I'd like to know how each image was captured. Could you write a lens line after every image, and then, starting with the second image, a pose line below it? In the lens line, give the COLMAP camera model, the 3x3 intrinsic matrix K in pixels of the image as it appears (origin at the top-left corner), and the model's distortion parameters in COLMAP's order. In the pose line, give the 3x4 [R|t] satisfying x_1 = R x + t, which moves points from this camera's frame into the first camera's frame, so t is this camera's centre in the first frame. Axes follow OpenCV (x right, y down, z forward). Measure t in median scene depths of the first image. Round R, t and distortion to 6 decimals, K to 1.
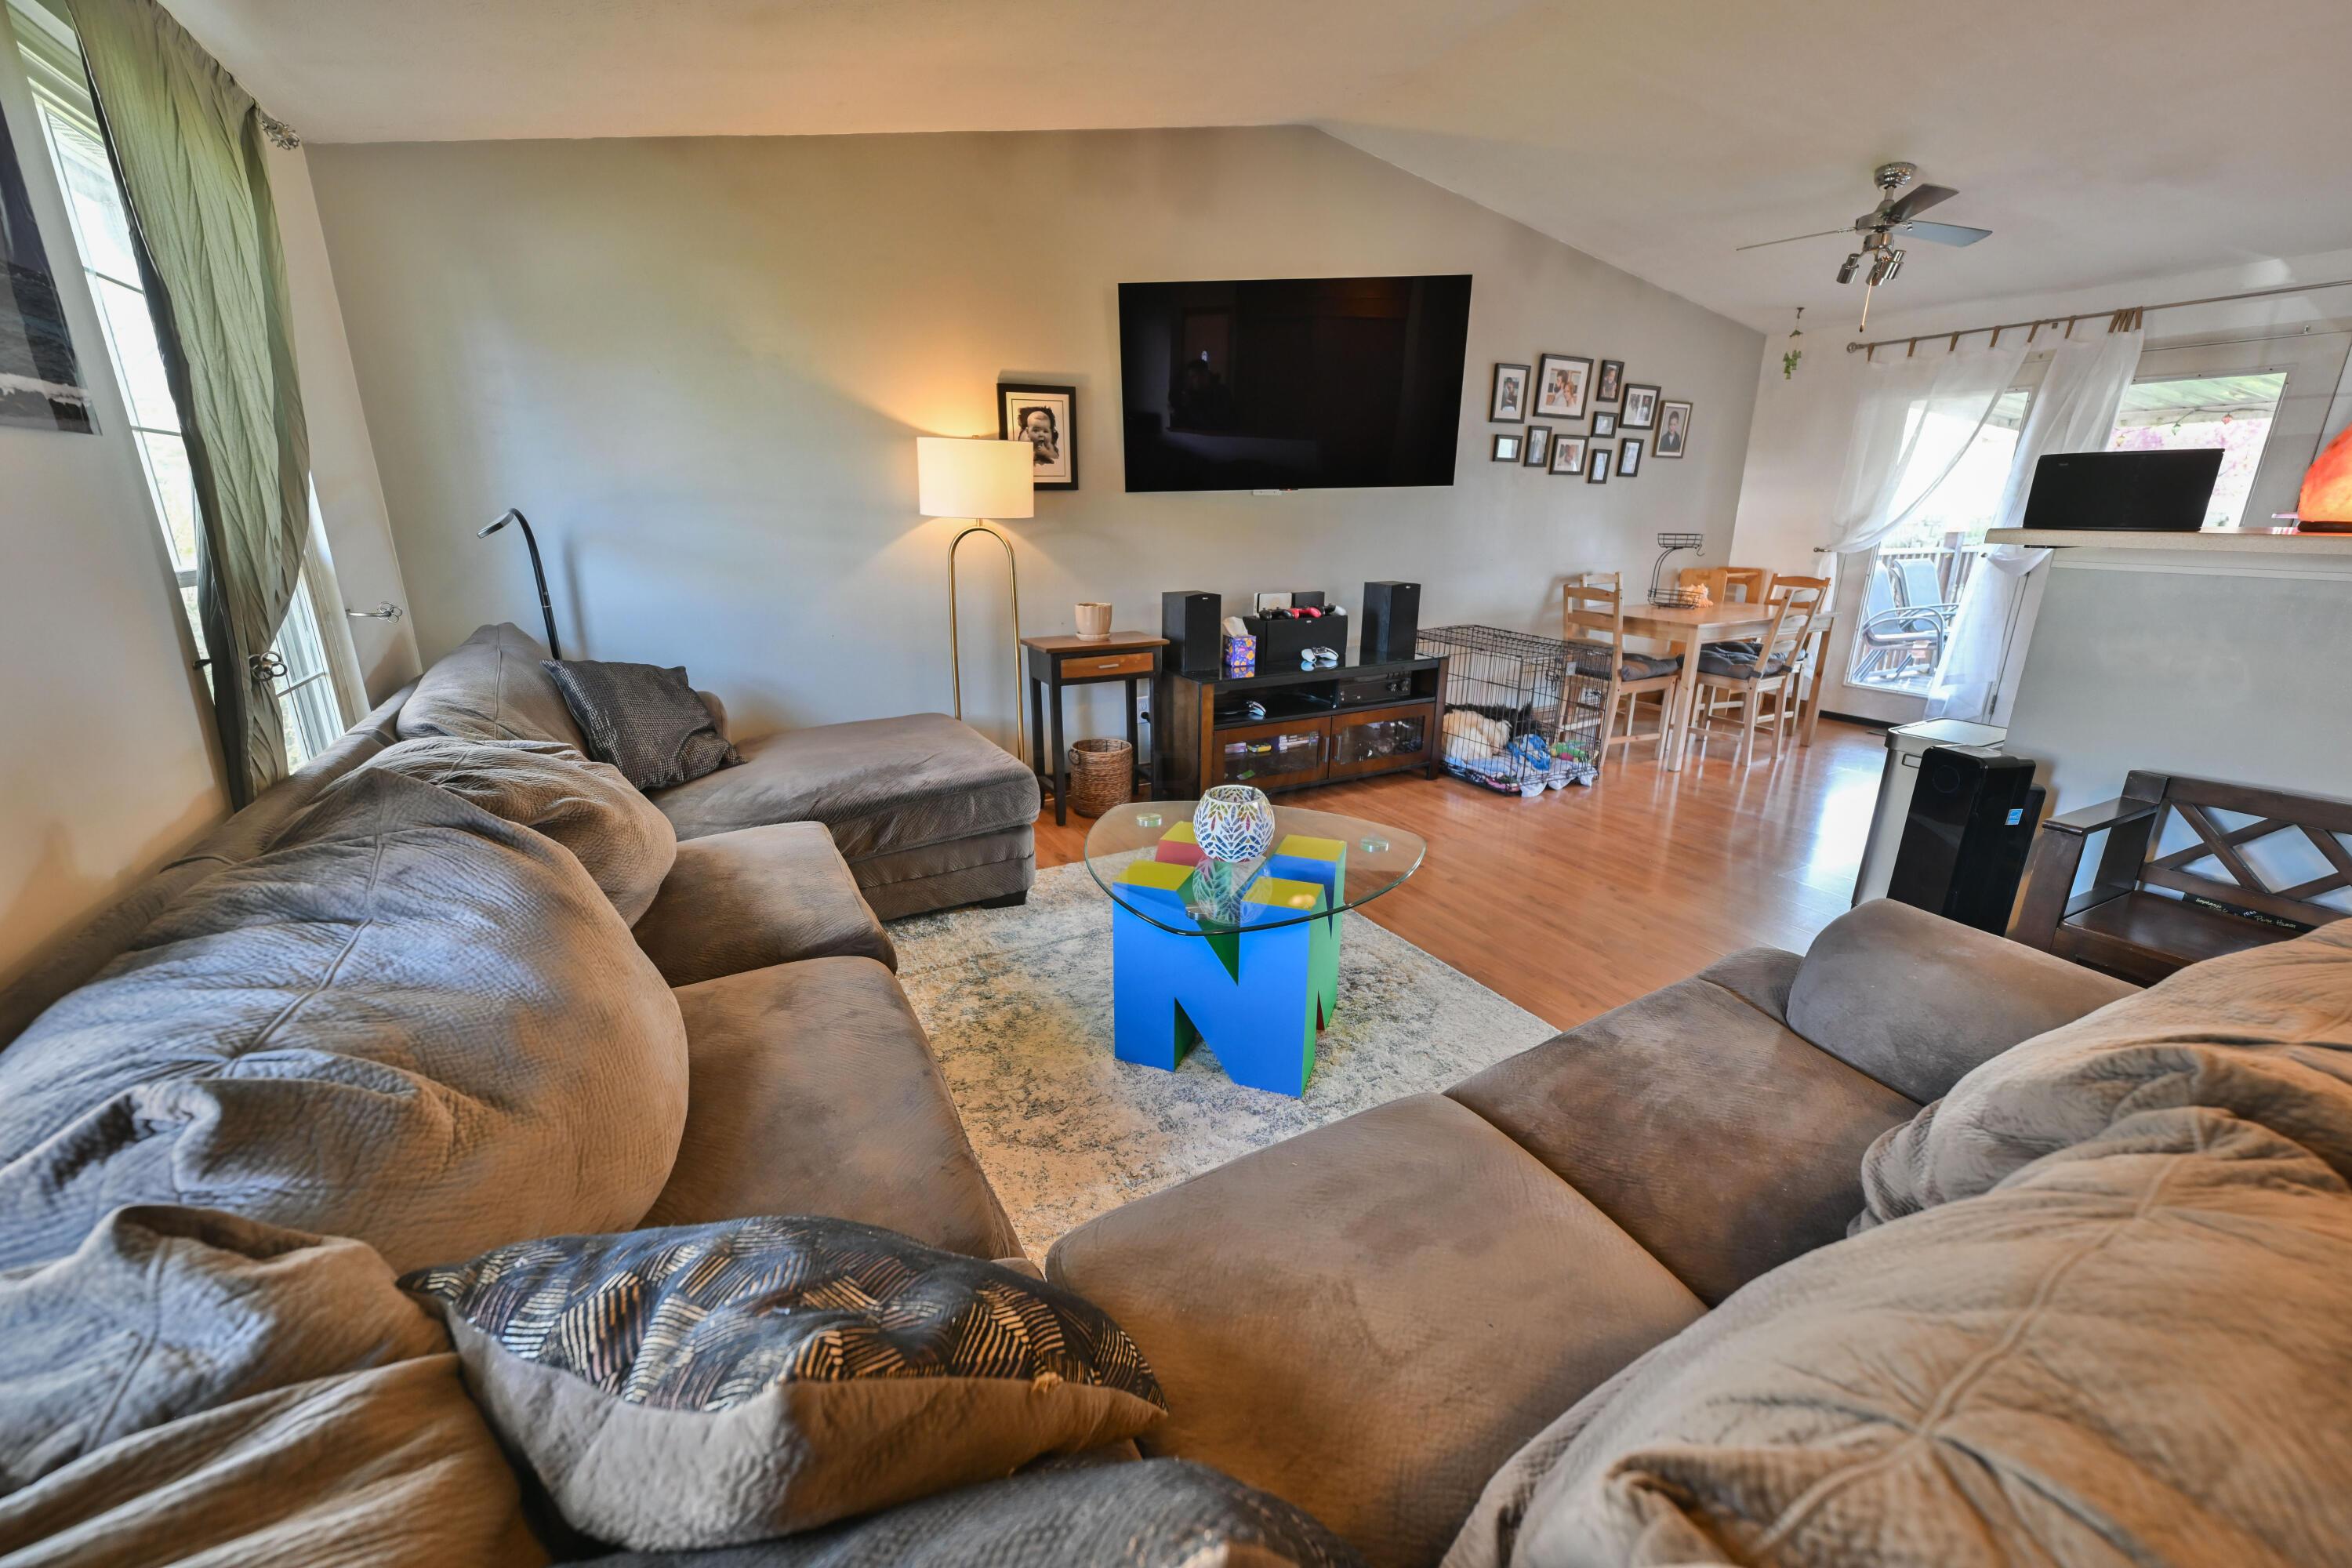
lens RADIAL K [[933.2, 0, 1178.9], [0, 933.2, 778.7], [0, 0, 1]] dist [-0.000383, -0.000587]
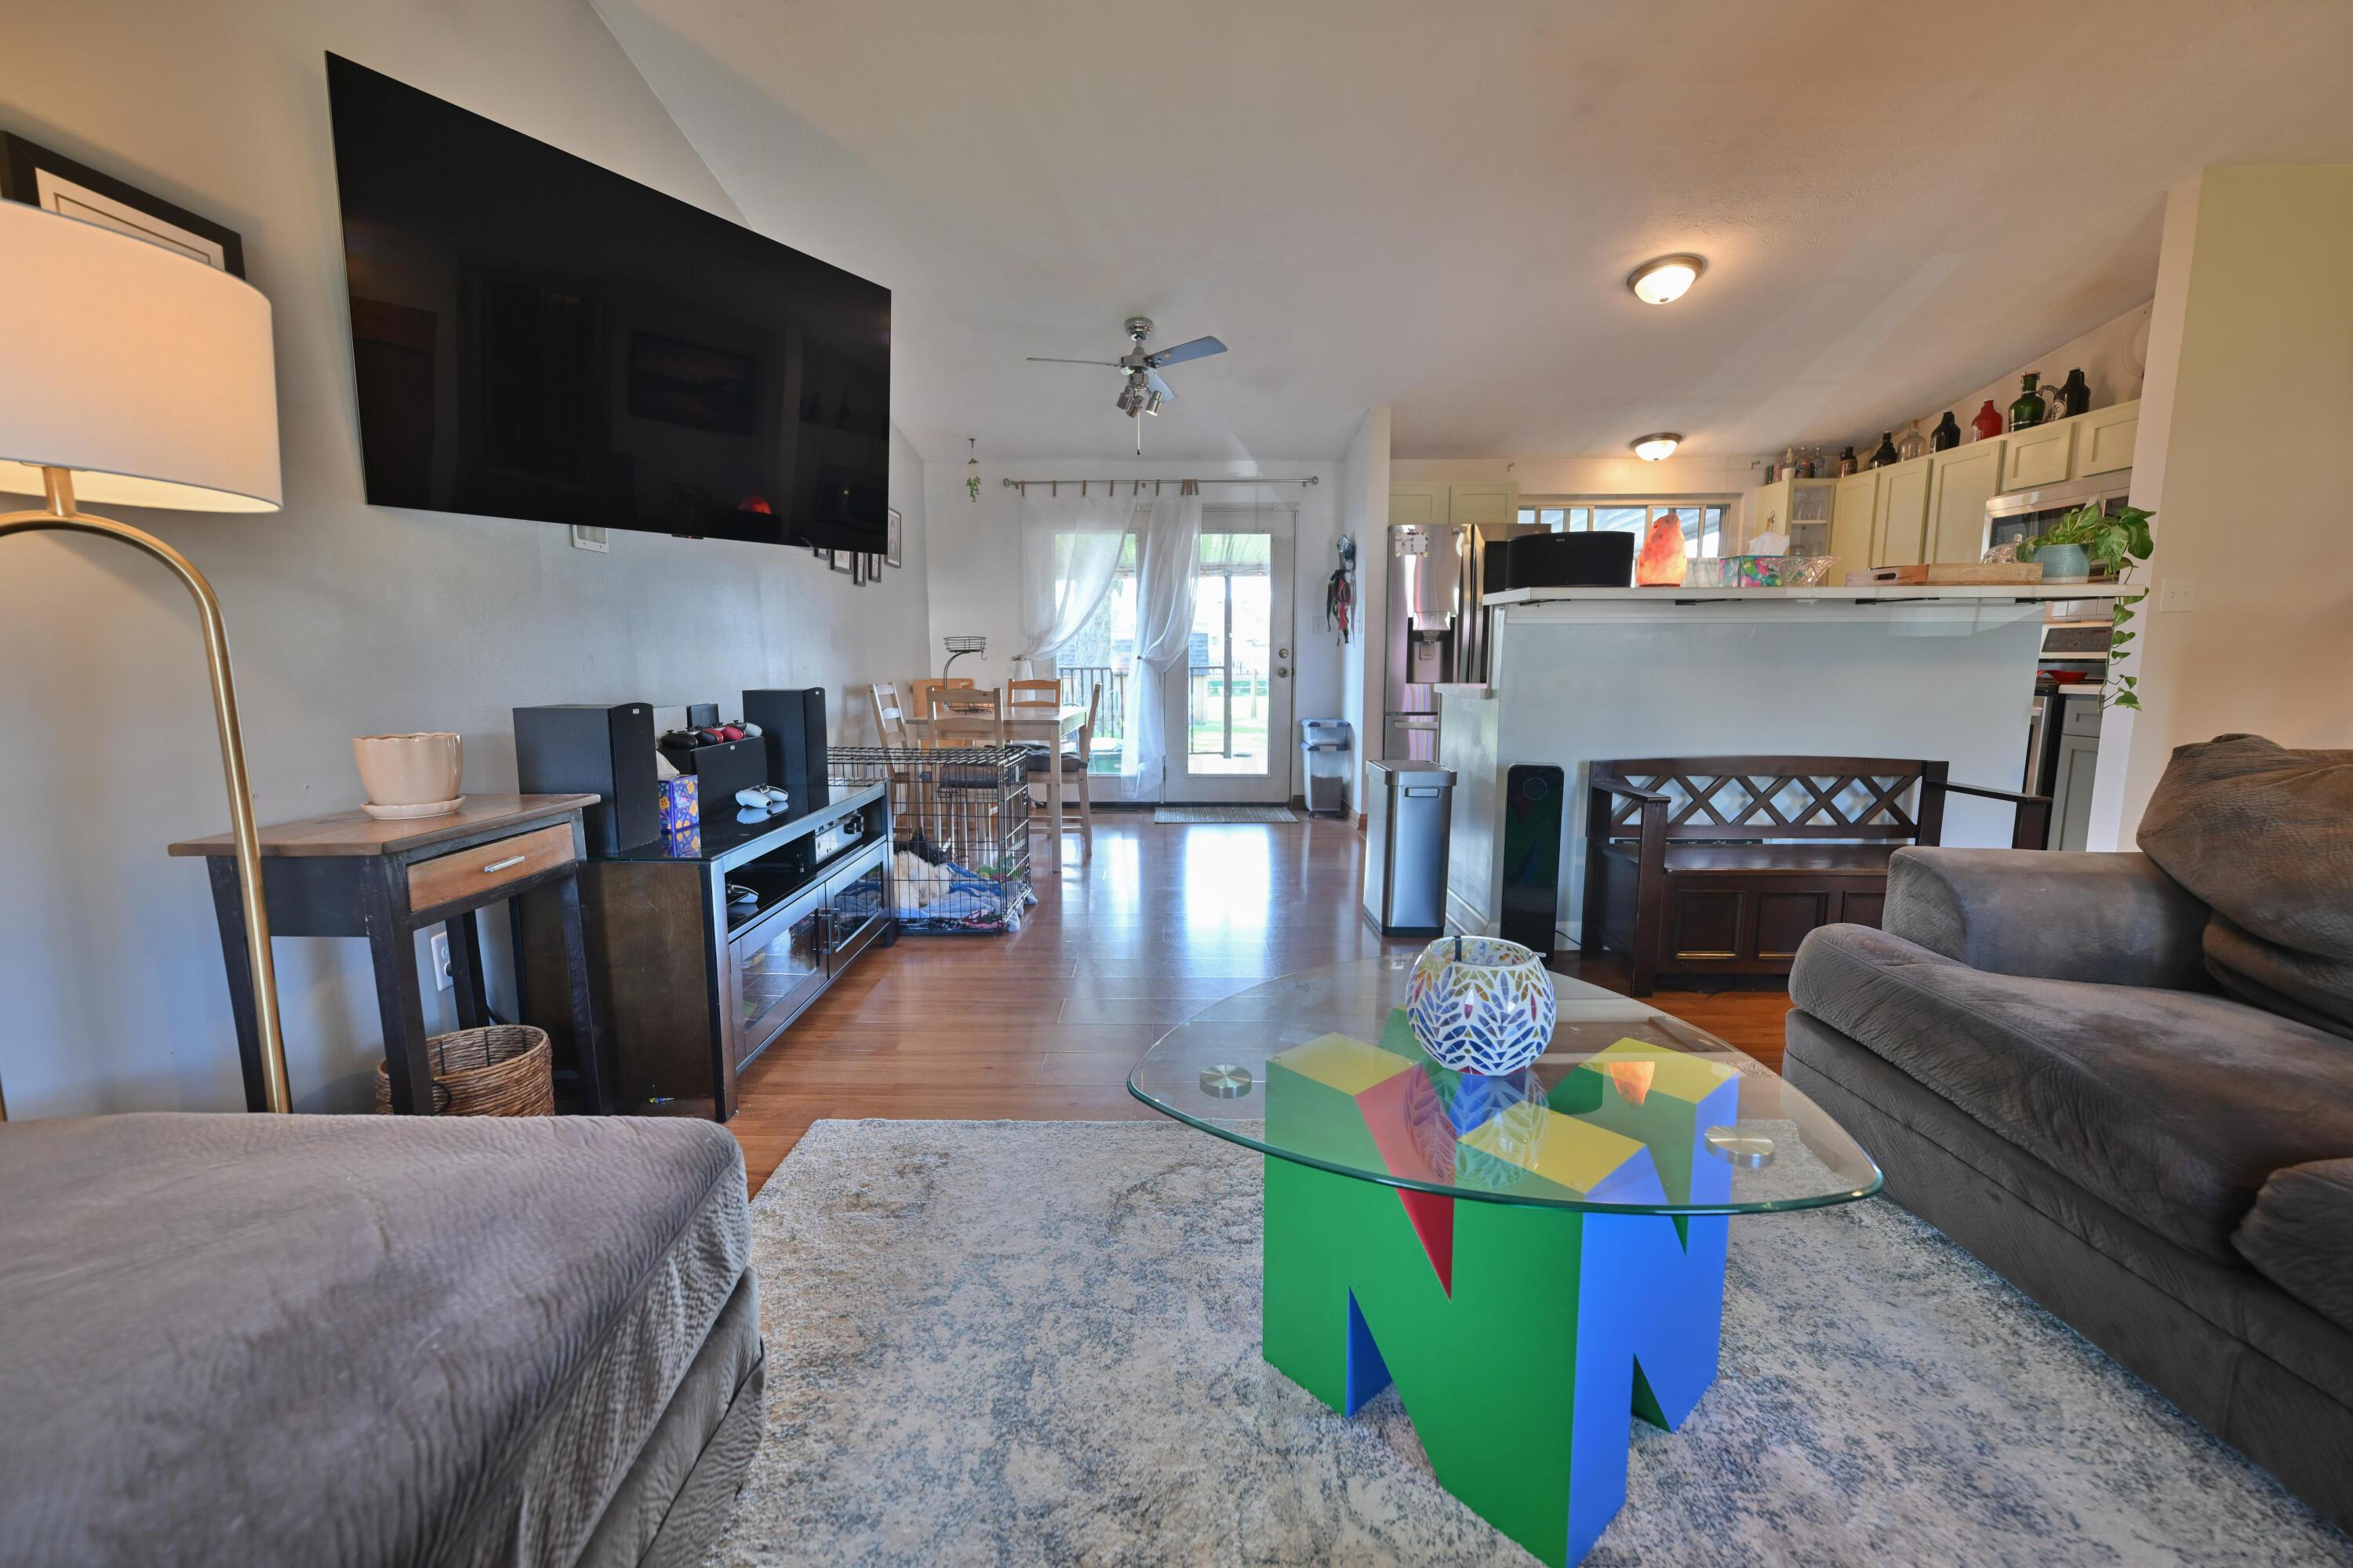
lens RADIAL K [[933.7, 0, 1157.4], [0, 933.7, 778.7], [0, 0, 1]] dist [-0.000383, -0.000587]
pose [[0.514150, -0.114020, 0.850088, -0.223923], [0.243246, 0.969815, -0.017041, -0.059840], [-0.822485, 0.215542, 0.526365, 0.391197]]
